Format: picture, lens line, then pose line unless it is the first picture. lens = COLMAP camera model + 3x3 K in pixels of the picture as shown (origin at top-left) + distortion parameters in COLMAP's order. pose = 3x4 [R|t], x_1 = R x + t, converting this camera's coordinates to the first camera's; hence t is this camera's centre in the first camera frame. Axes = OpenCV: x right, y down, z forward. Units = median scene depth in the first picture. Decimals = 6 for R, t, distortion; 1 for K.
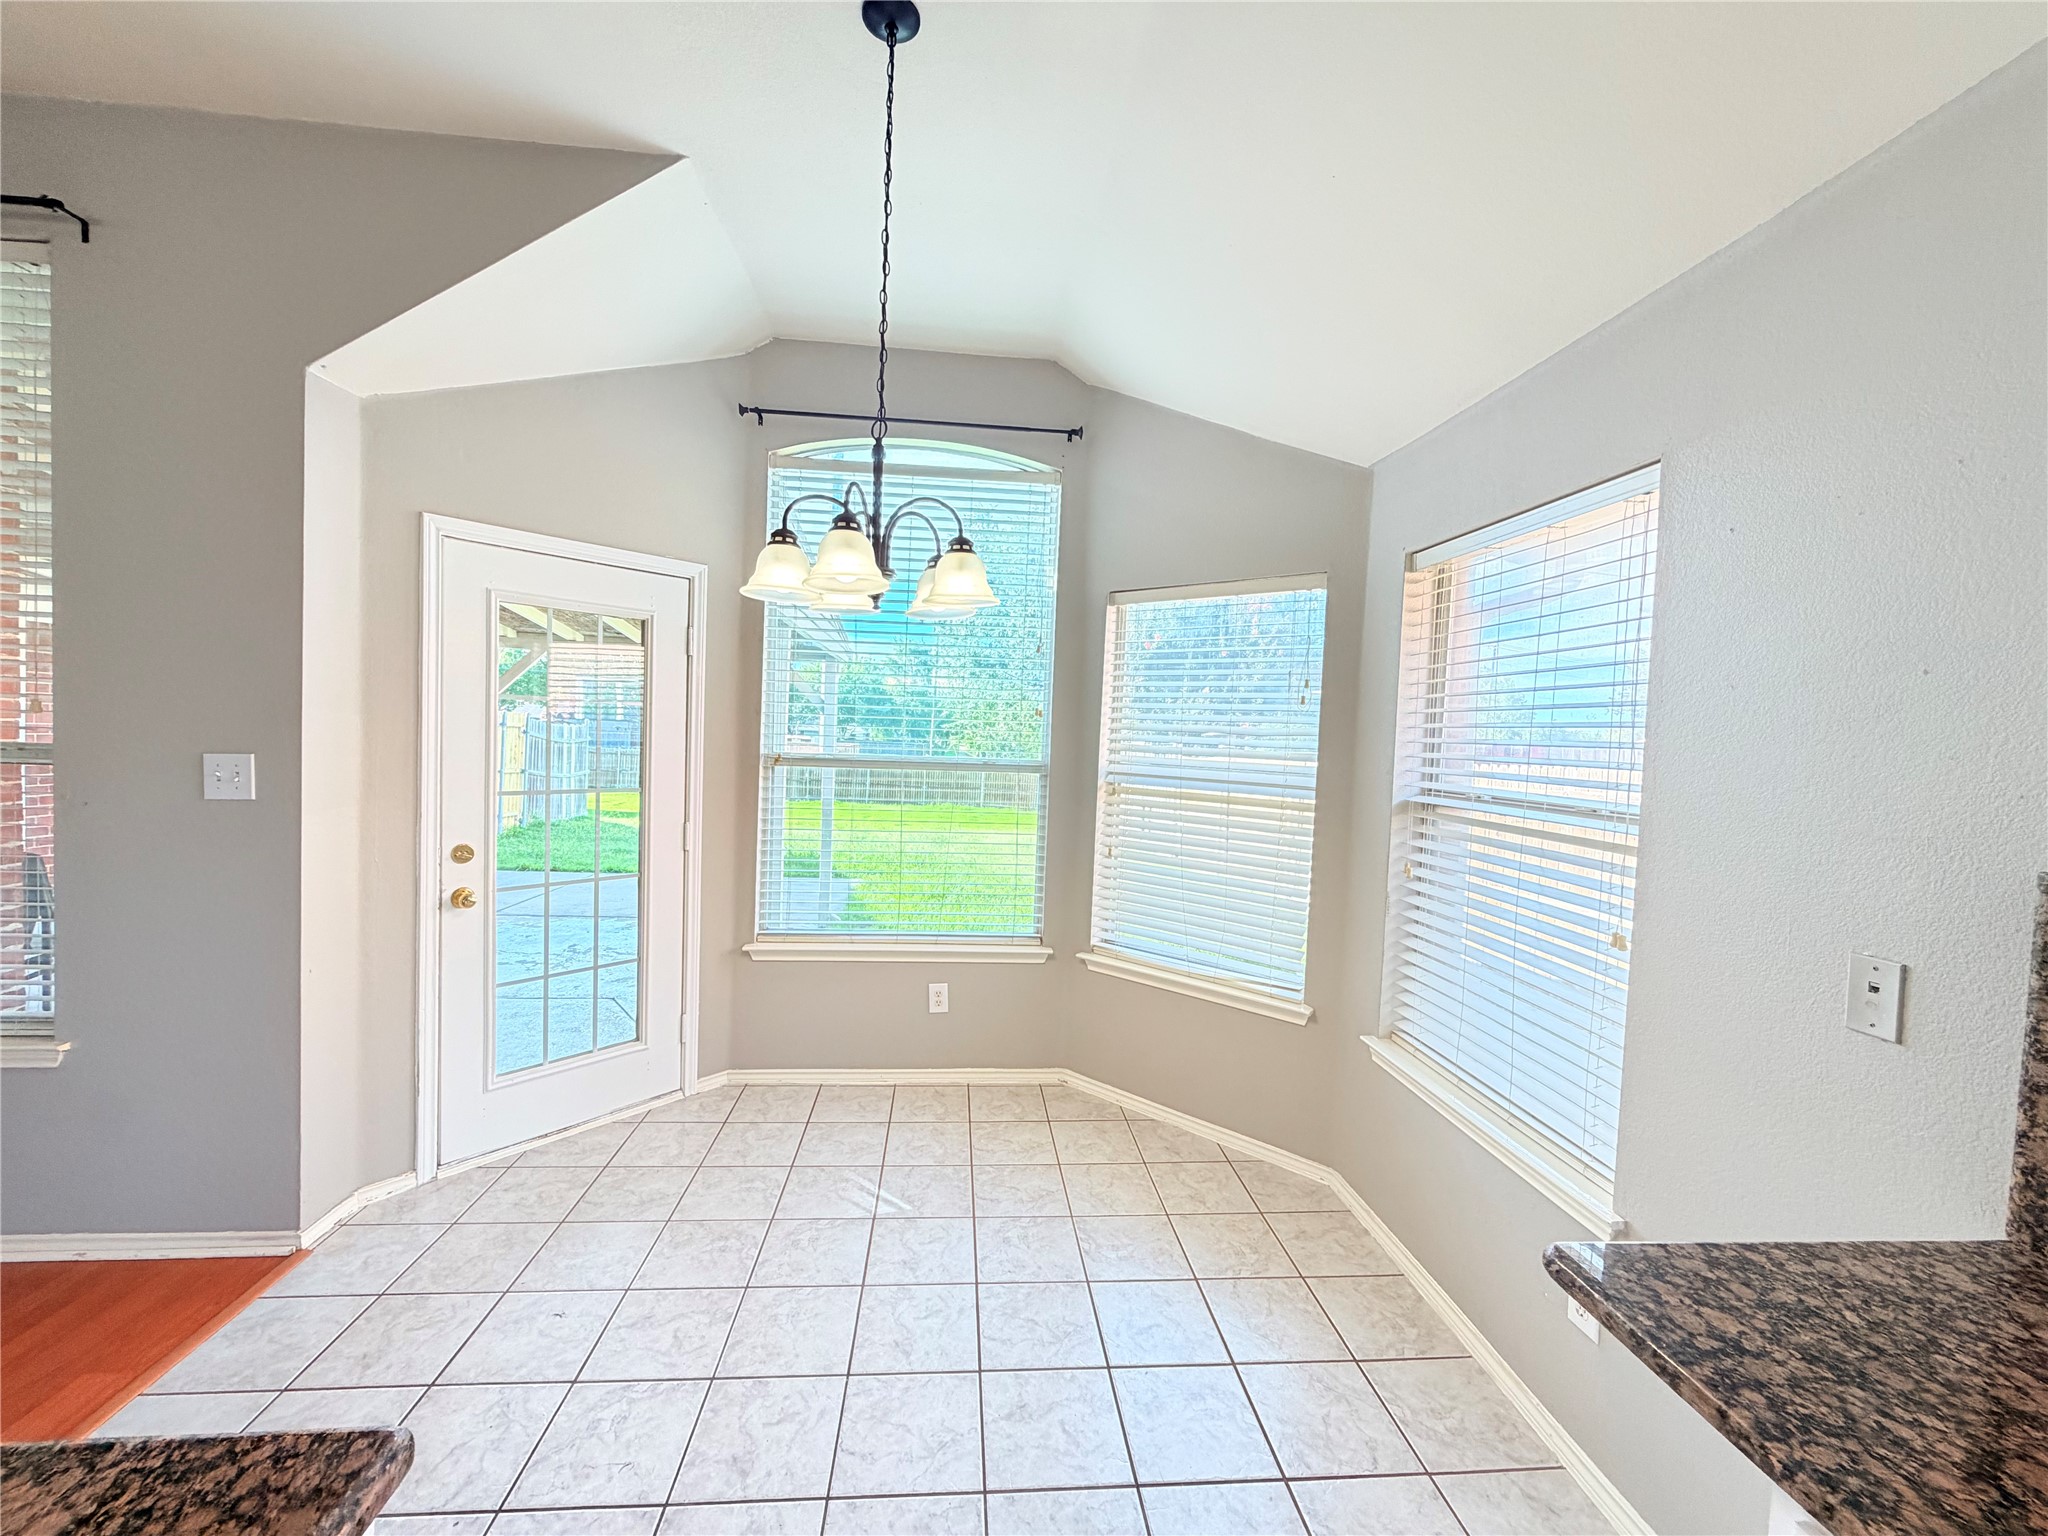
lens RADIAL K [[814.6, 0, 1021.6], [0, 814.6, 769.3], [0, 0, 1]] dist [-0.001642, 0.000685]
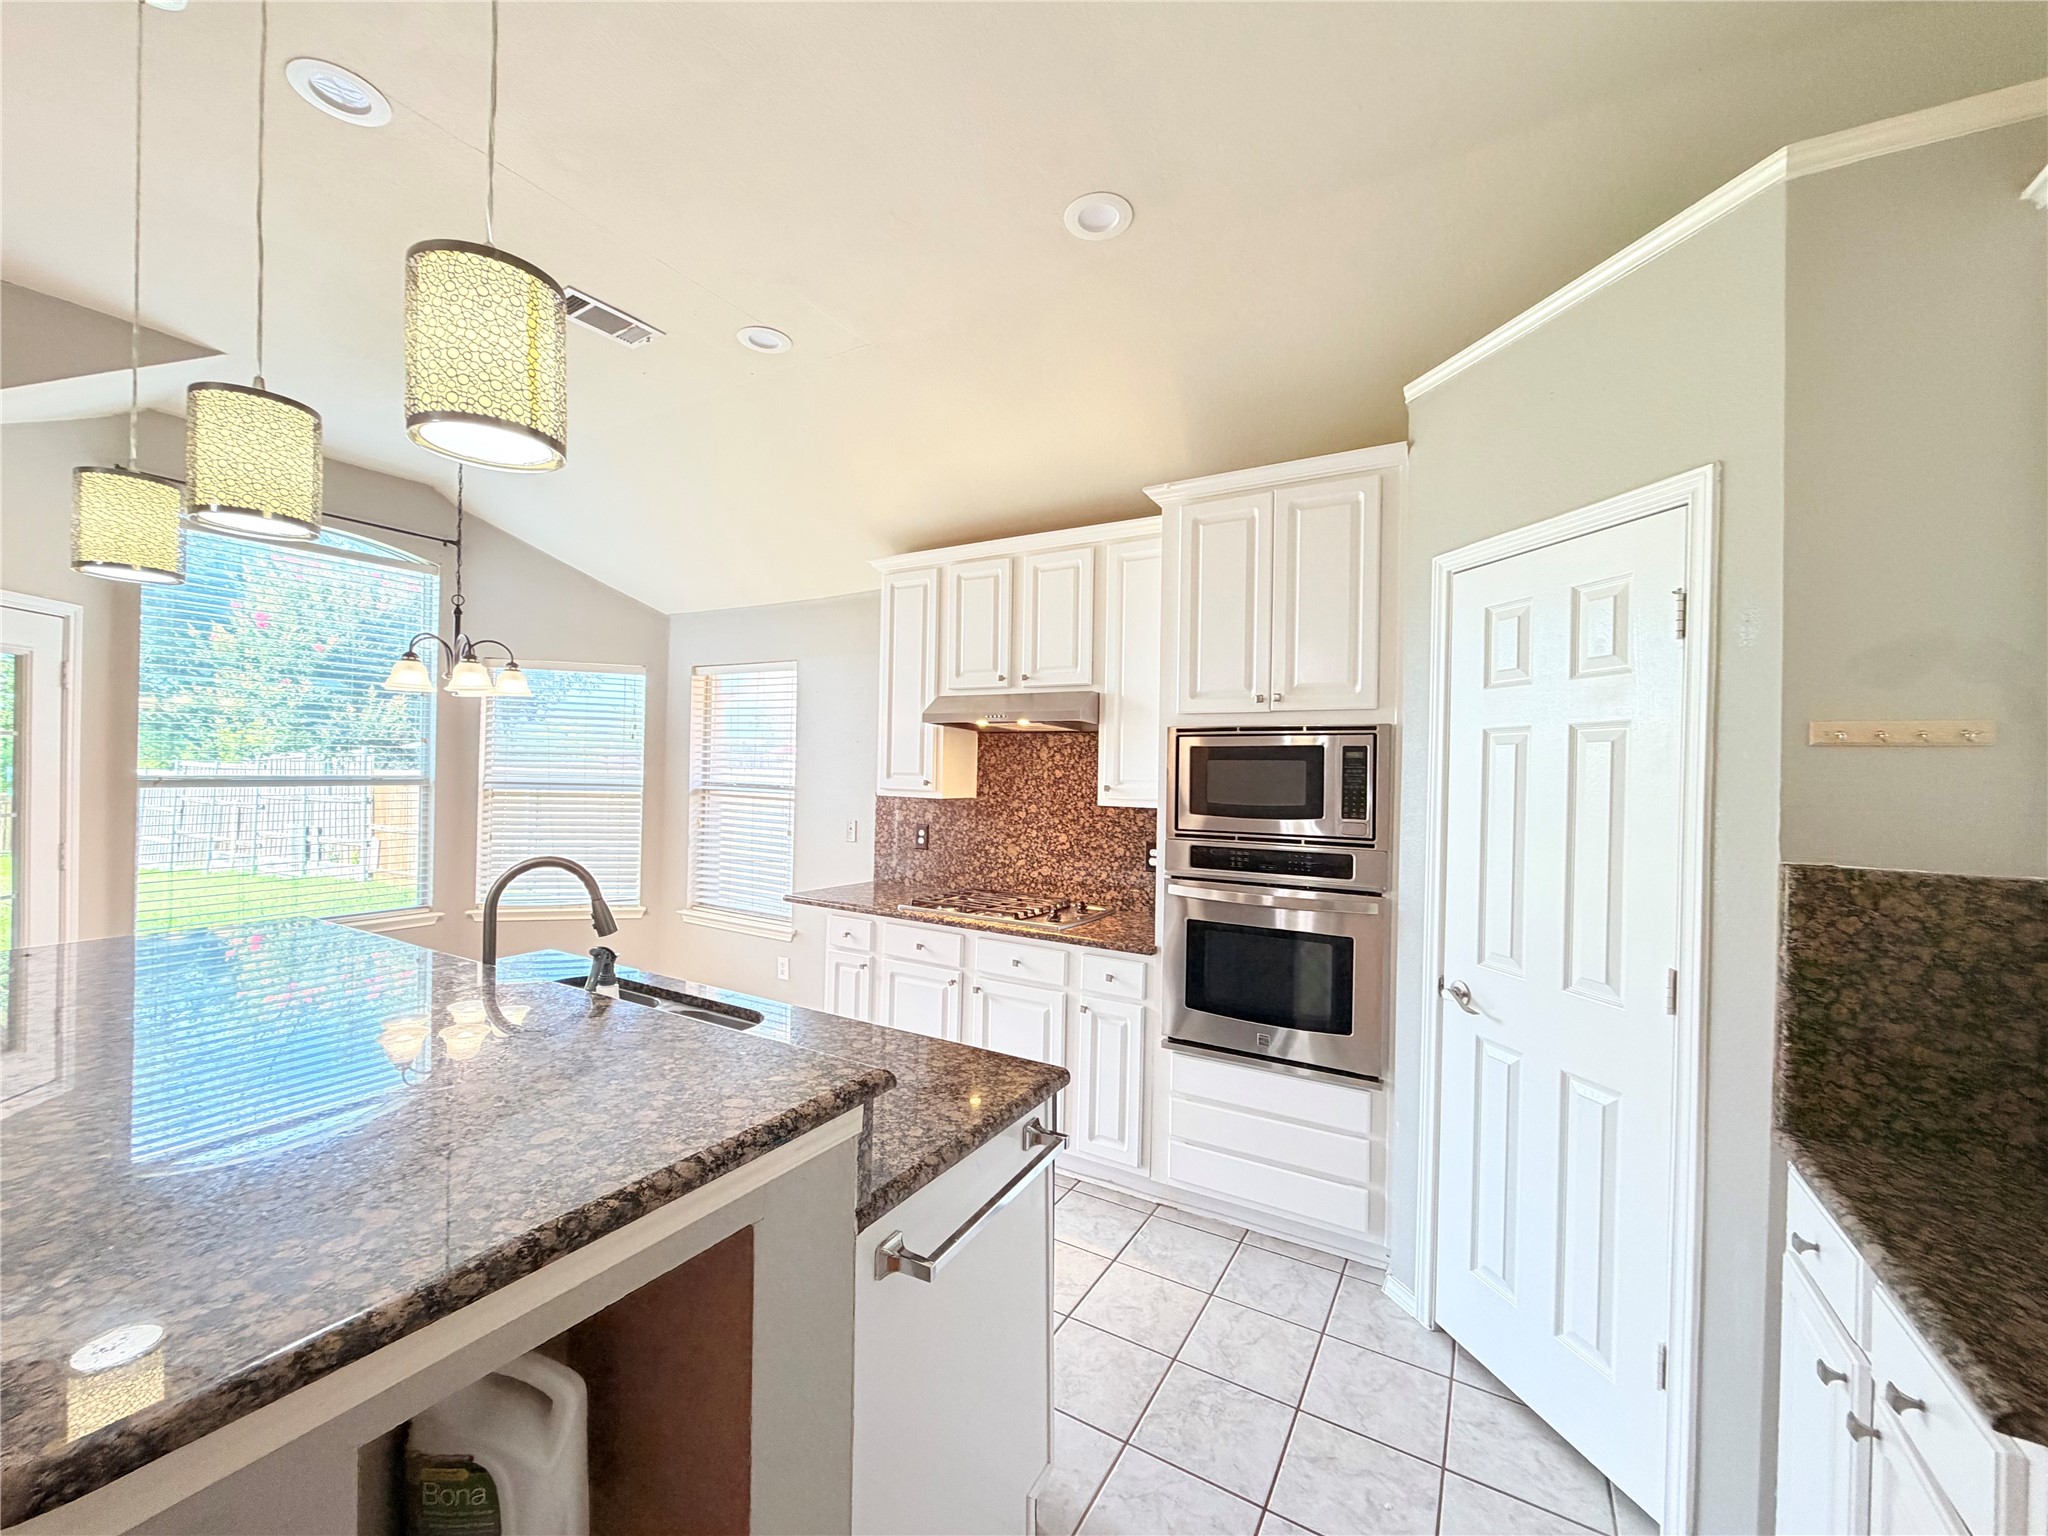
lens RADIAL K [[814.6, 0, 1018.3], [0, 814.6, 768.5], [0, 0, 1]] dist [-0.001642, 0.000685]
pose [[0.586972, -0.026115, 0.809186, -0.847672], [0.032068, 0.999445, 0.008993, -0.004738], [-0.808972, 0.020671, 0.587484, -1.022192]]
